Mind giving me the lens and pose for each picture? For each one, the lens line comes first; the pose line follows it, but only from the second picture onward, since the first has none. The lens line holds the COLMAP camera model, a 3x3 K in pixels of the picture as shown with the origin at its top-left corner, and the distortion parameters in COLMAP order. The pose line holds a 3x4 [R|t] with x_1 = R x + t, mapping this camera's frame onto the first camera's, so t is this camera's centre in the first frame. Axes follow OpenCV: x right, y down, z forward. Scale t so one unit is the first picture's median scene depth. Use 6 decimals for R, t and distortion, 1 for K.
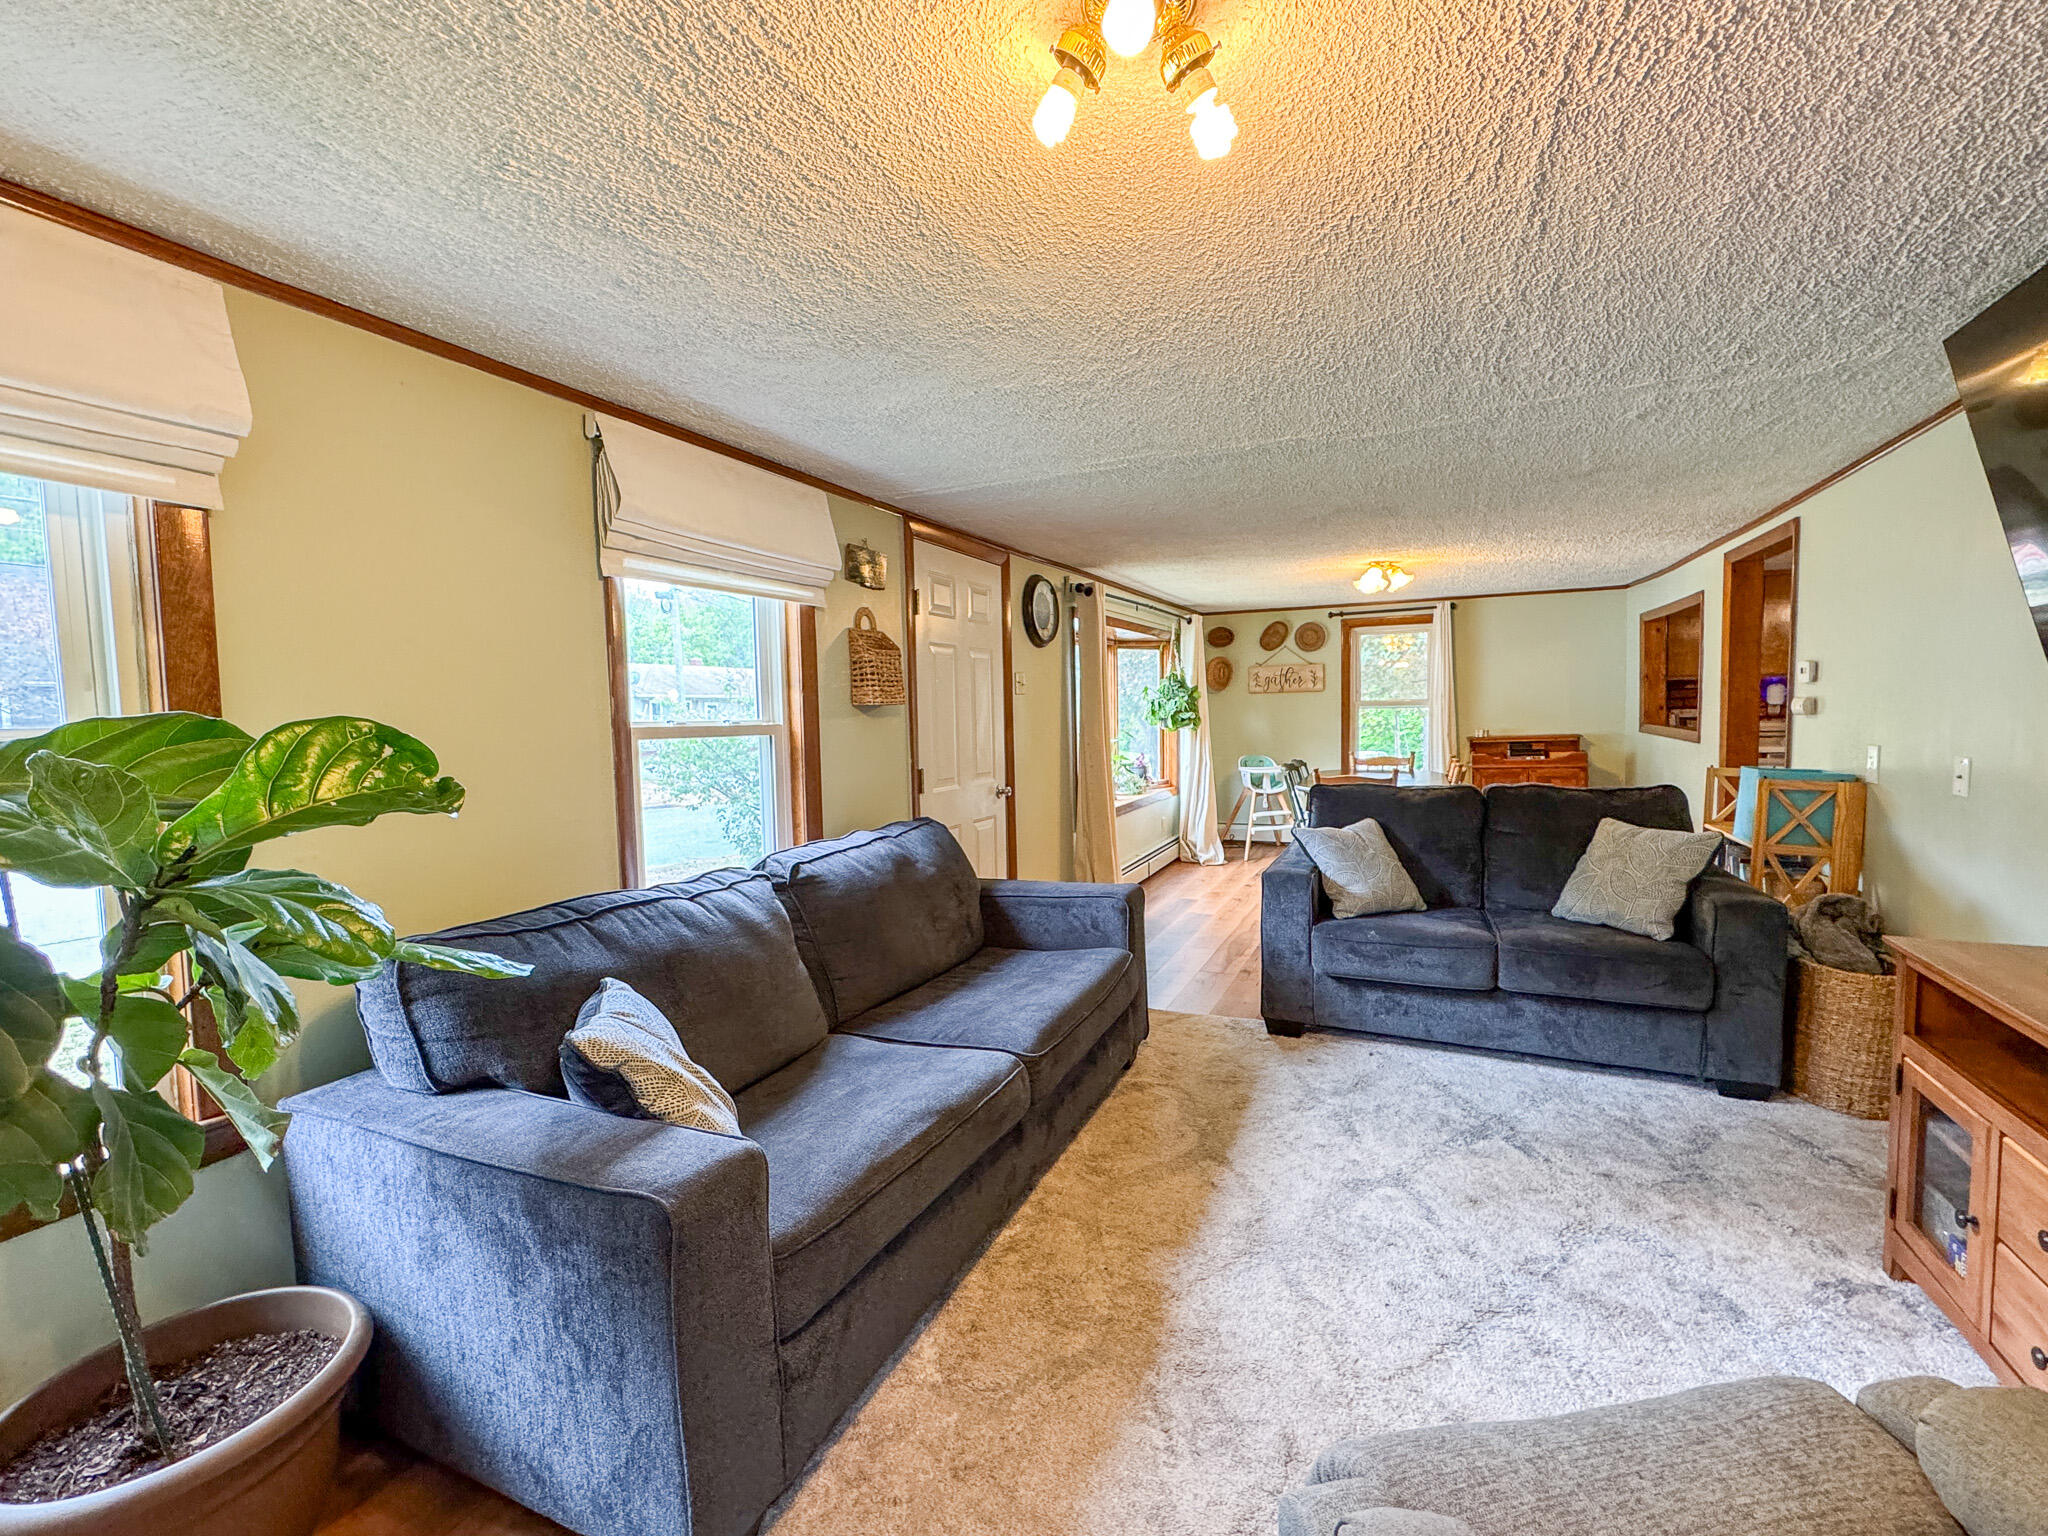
lens RADIAL K [[824.0, 0, 1023.6], [0, 824.0, 763.3], [0, 0, 1]] dist [-0.000769, -0.000032]
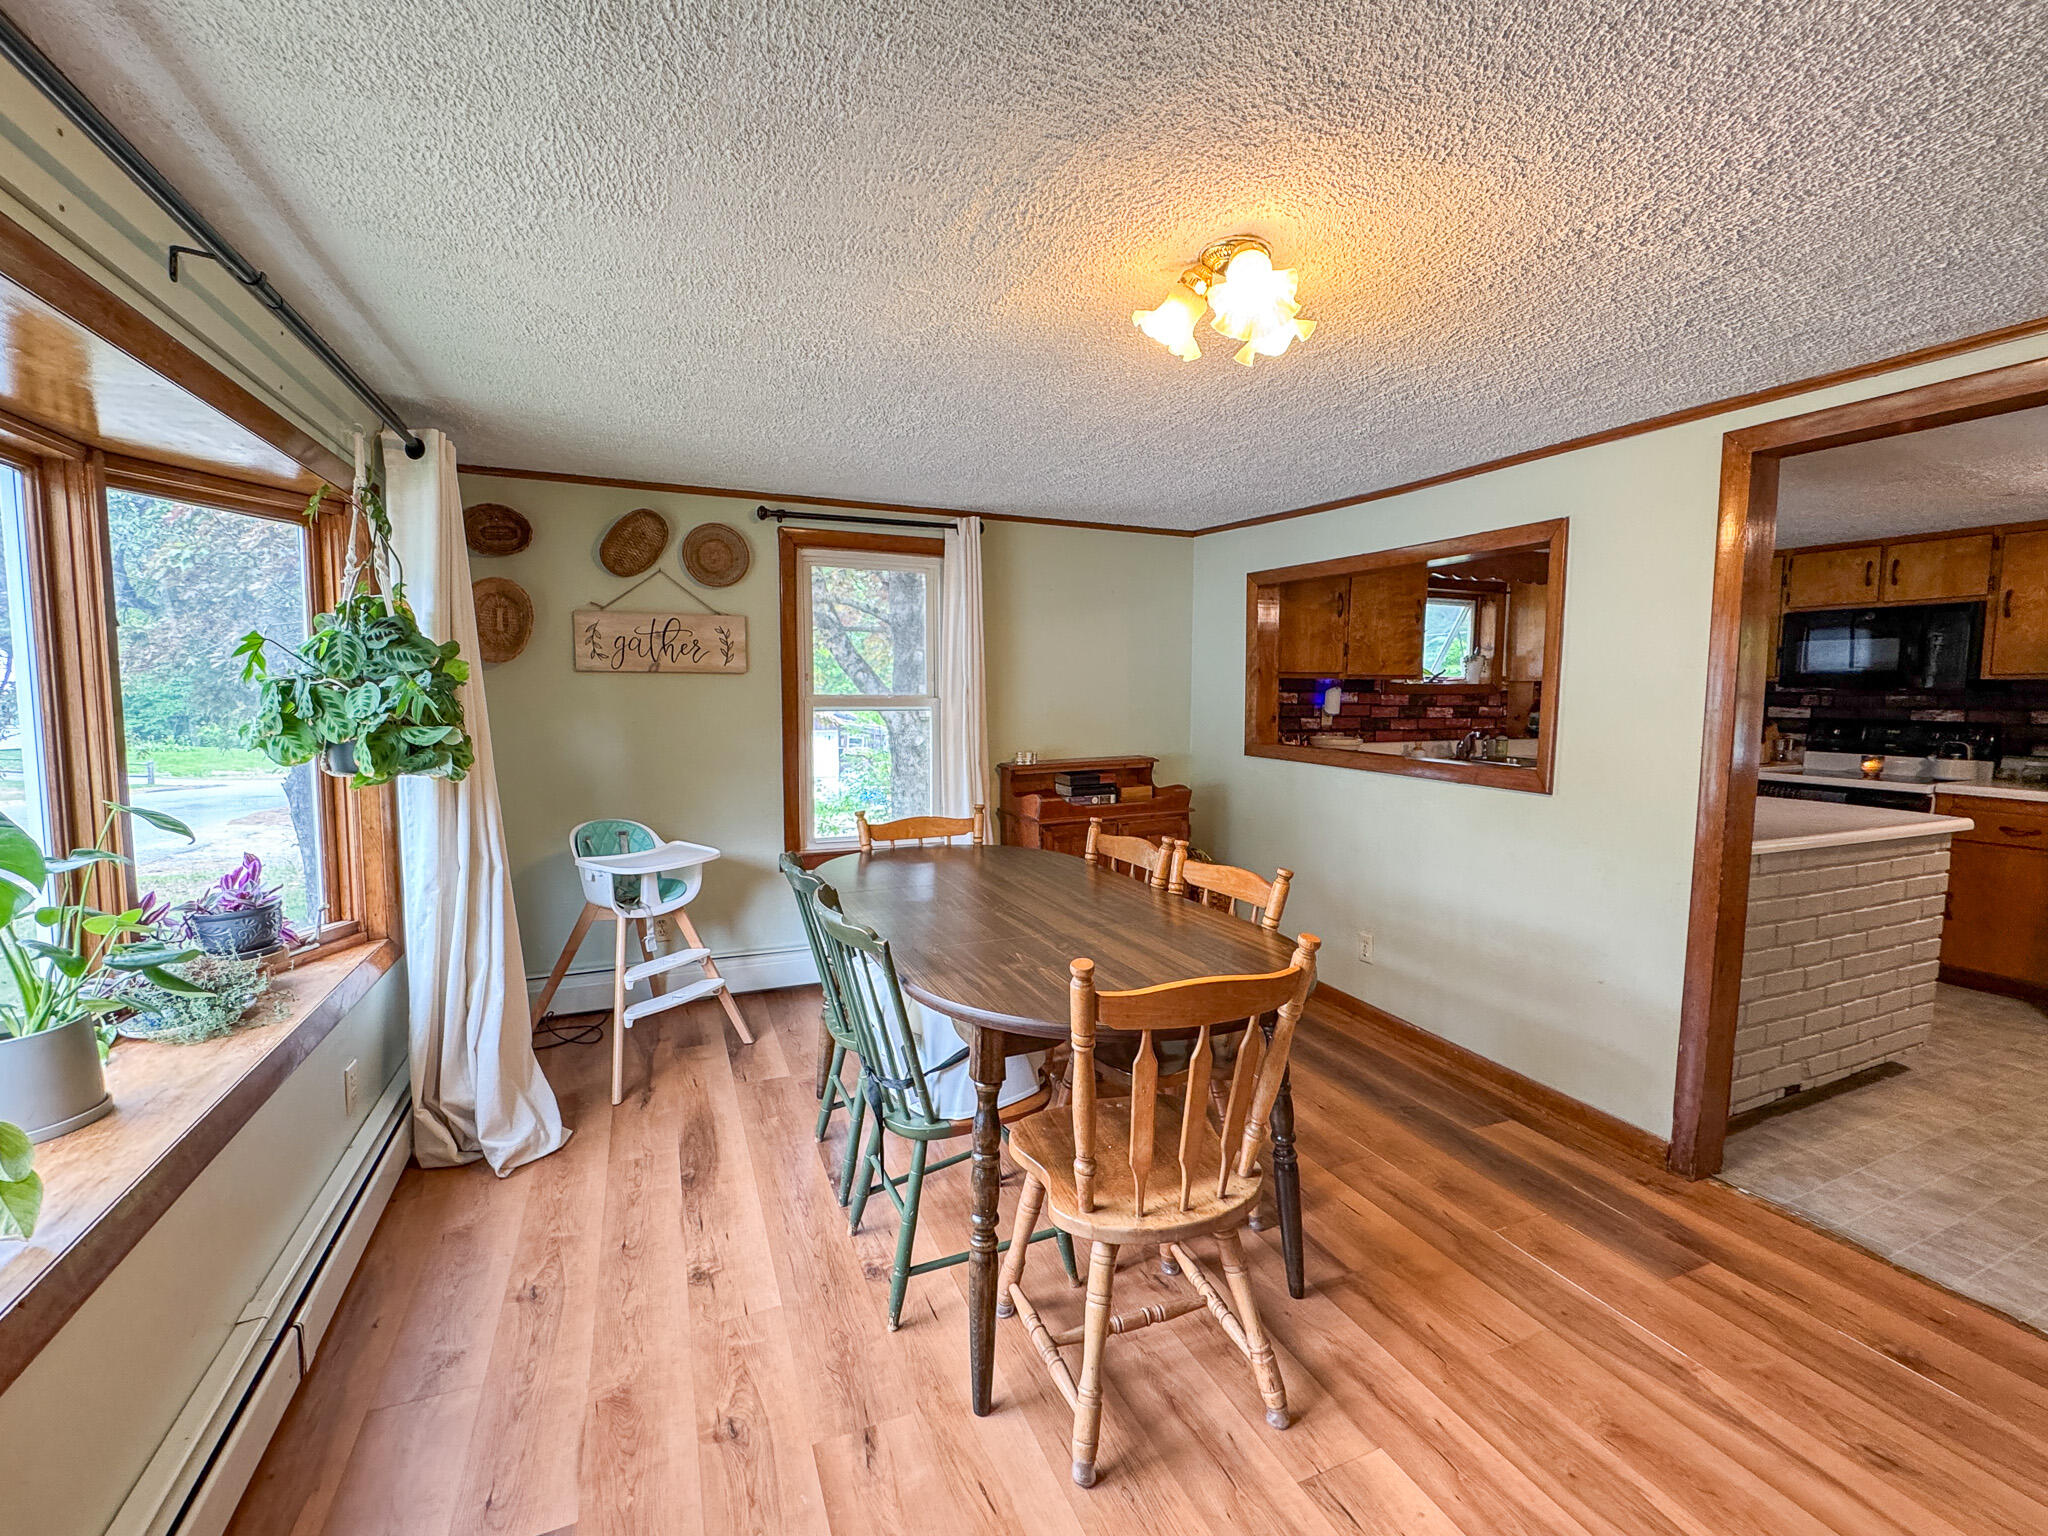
lens RADIAL K [[871.9, 0, 1022.7], [0, 871.9, 764.5], [0, 0, 1]] dist [-0.004655, -0.000192]
pose [[0.655651, -0.040337, 0.753986, 0.091205], [0.031698, 0.999162, 0.025889, -0.045470], [-0.754399, 0.006926, 0.656380, 0.579053]]
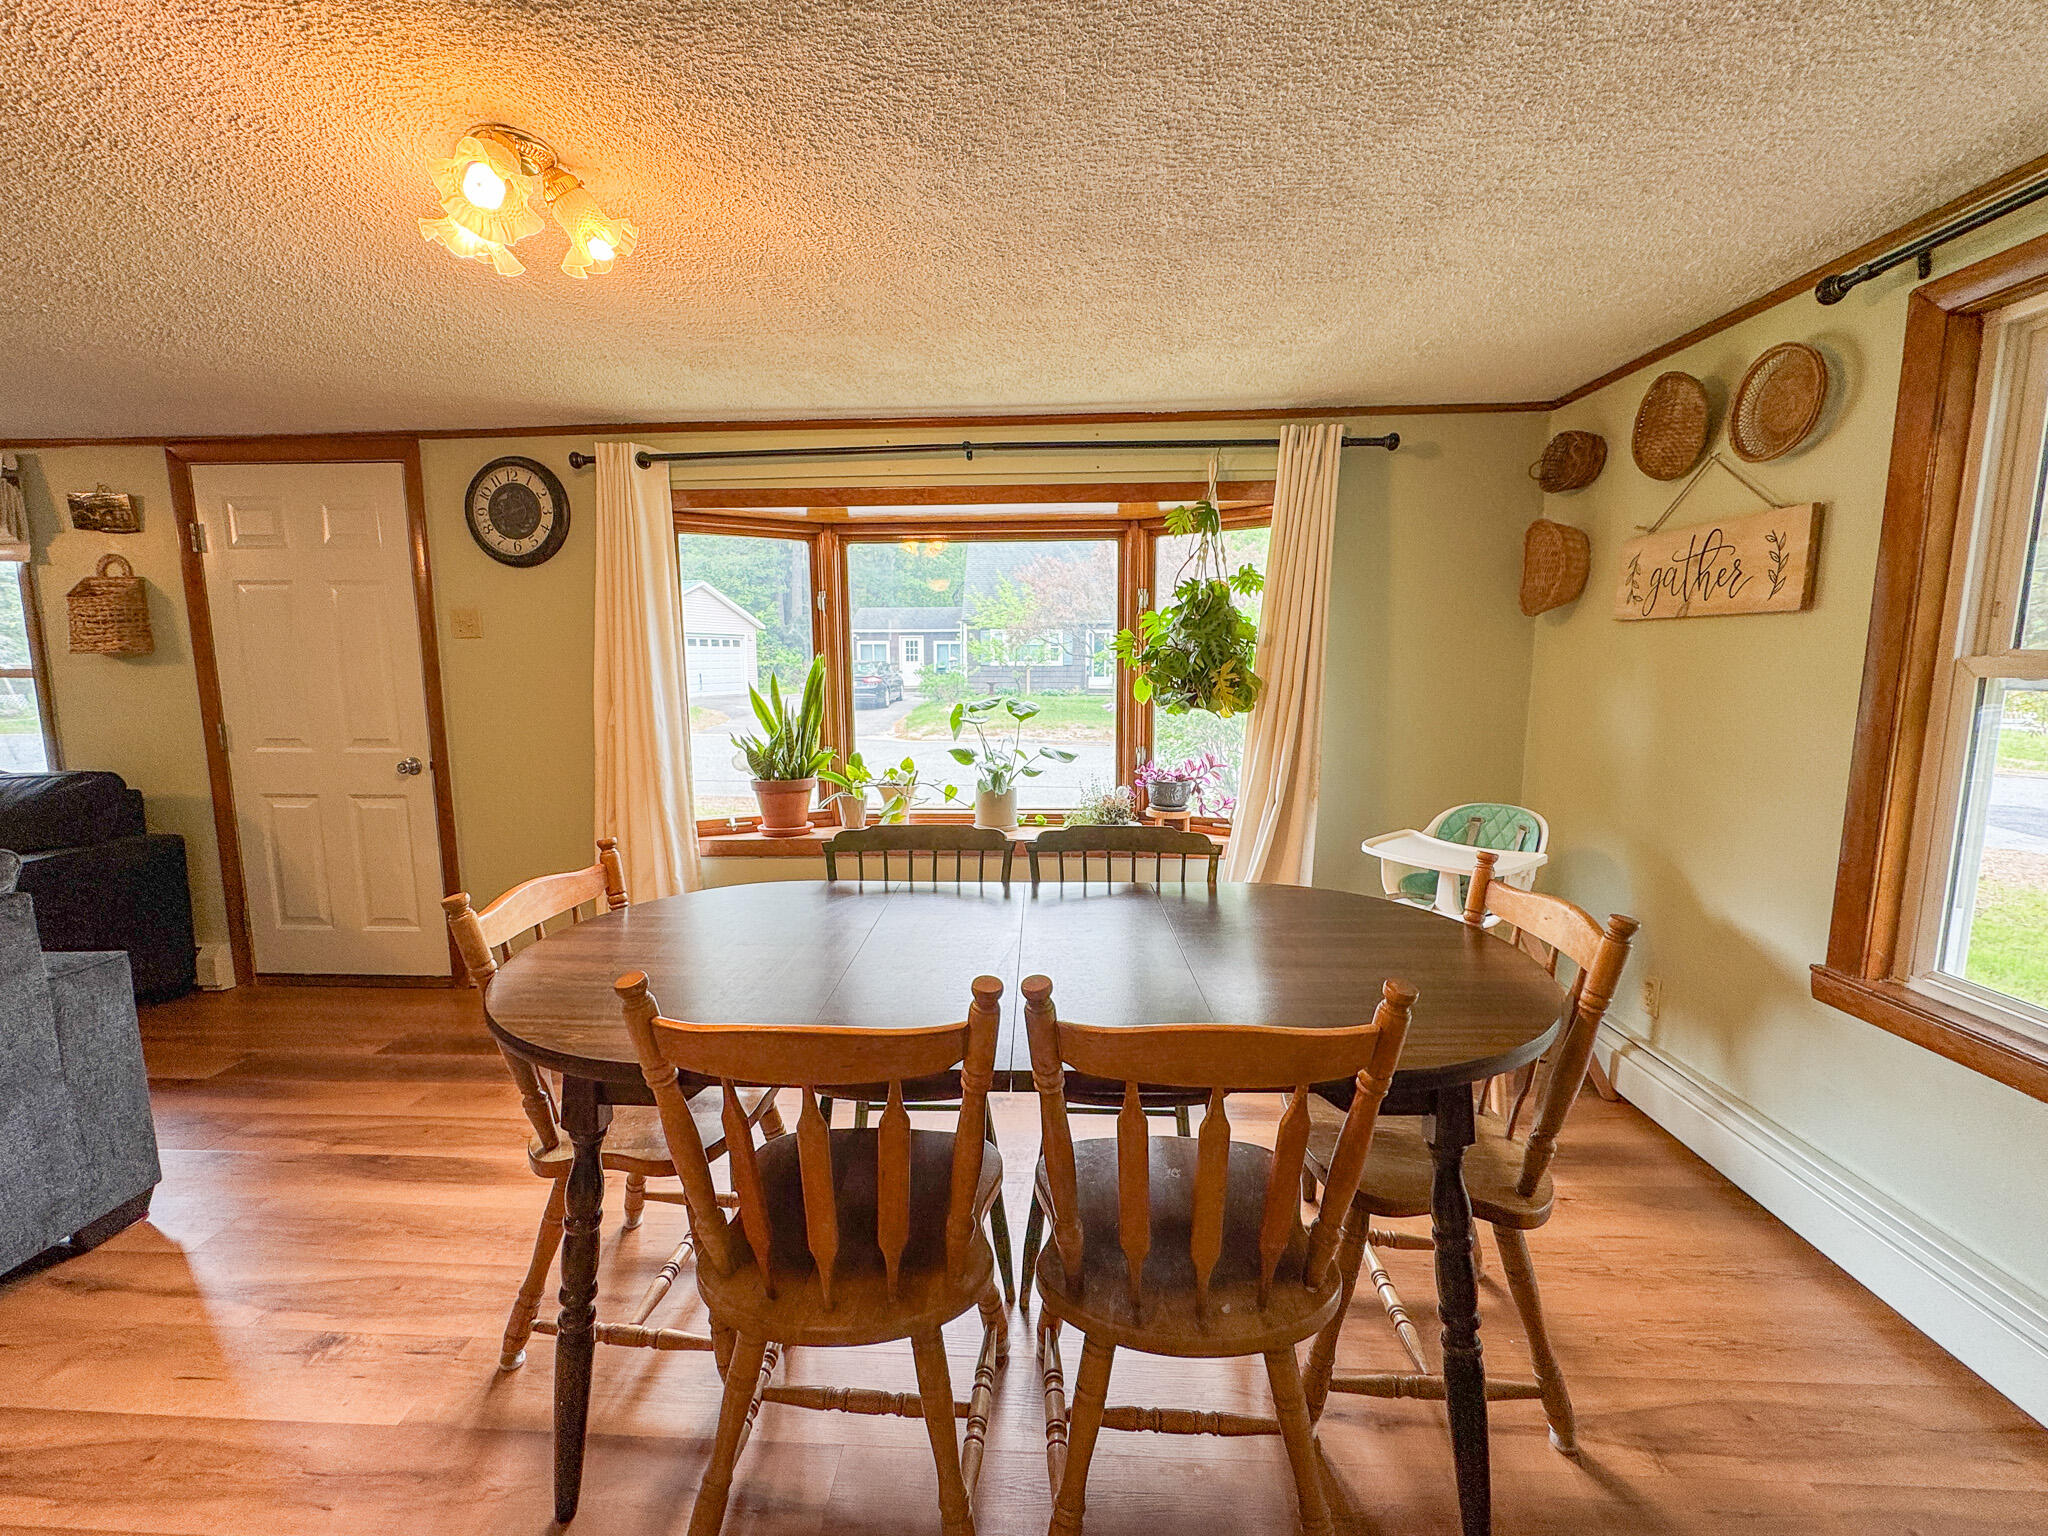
lens RADIAL K [[828.9, 0, 1014.6], [0, 828.9, 759.9], [0, 0, 1]] dist [-0.002764, 0.000393]
pose [[0.393722, 0.139501, -0.908583, 0.534621], [-0.067064, 0.990143, 0.122962, -0.060739], [0.916780, 0.012521, 0.399196, 0.712675]]
